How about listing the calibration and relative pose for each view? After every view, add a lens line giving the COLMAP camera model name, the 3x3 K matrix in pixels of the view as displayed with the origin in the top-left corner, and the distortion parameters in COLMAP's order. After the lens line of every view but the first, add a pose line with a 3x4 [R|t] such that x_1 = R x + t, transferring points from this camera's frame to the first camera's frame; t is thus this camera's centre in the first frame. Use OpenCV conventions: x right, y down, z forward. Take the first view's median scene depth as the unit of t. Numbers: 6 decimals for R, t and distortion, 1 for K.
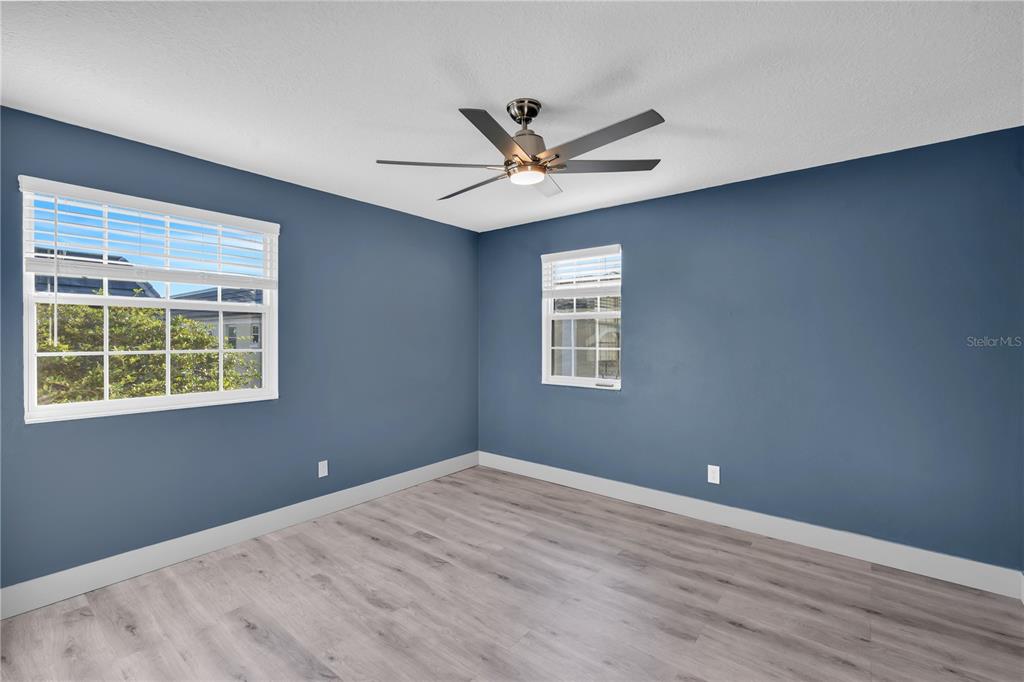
lens RADIAL K [[449.8, 0, 511.1], [0, 449.8, 339.5], [0, 0, 1]] dist [0.001106, 0.000123]
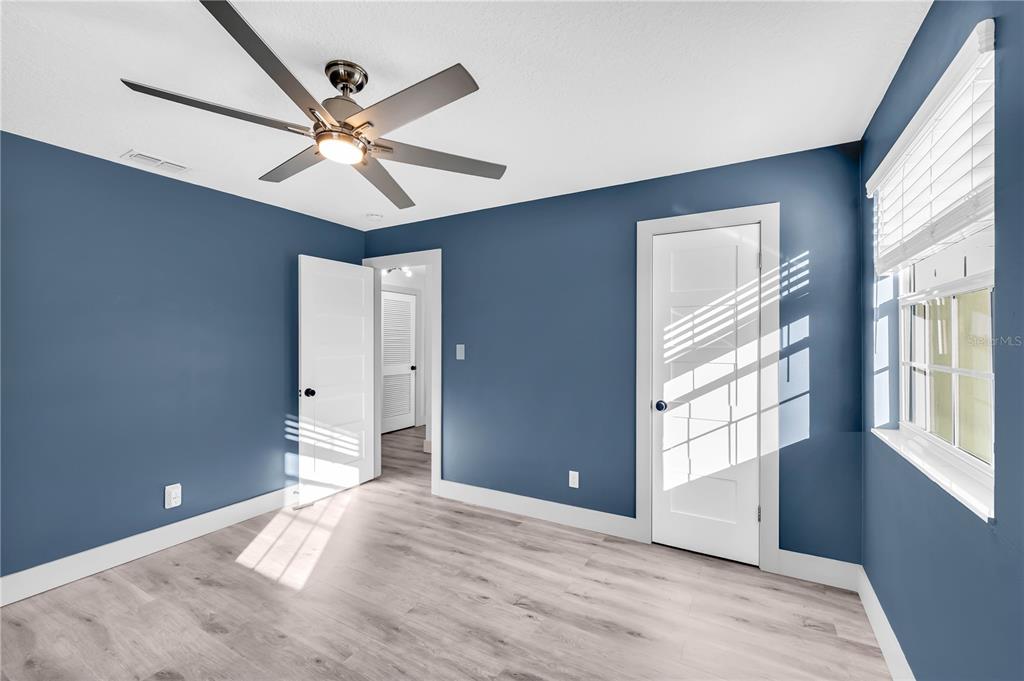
lens RADIAL K [[435.1, 0, 502.1], [0, 435.1, 334.7], [0, 0, 1]] dist [-0.000169, -0.000064]
pose [[-0.990227, -0.002263, -0.139444, -0.111688], [-0.001508, 0.999984, -0.005518, -0.012198], [0.139454, -0.005254, -0.990215, 1.409968]]
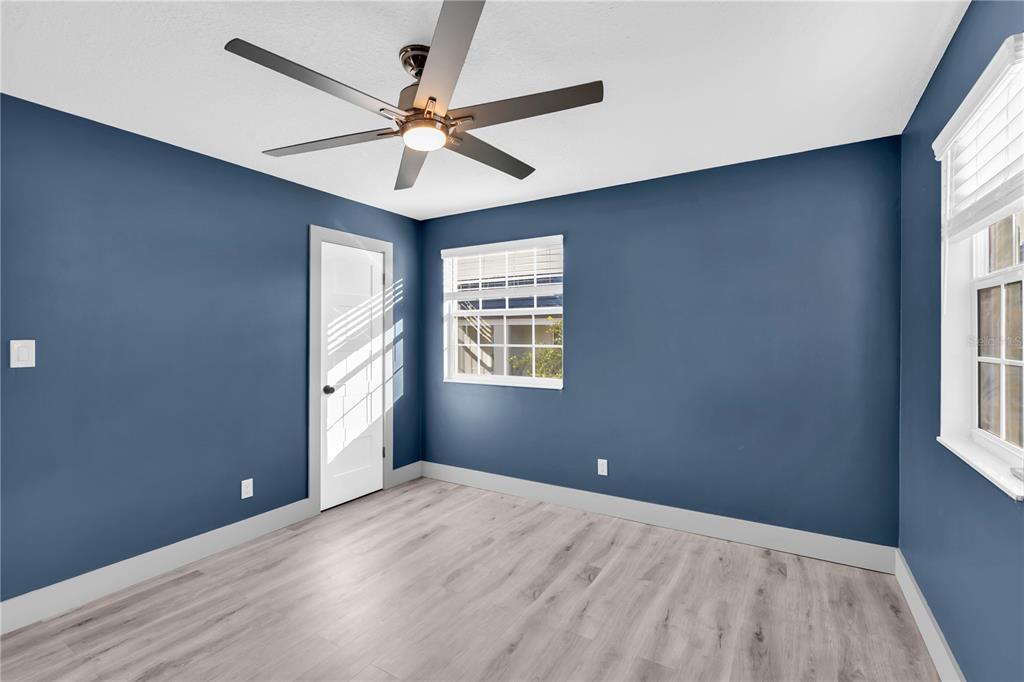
lens RADIAL K [[465.0, 0, 512.0], [0, 465.0, 341.0], [0, 0, 1]] dist [-0.001183, -0.000303]
pose [[0.122714, 0.010091, -0.992391, 0.682020], [-0.001809, 0.999949, 0.009944, -0.000944], [0.992440, 0.000575, 0.122726, 0.805390]]
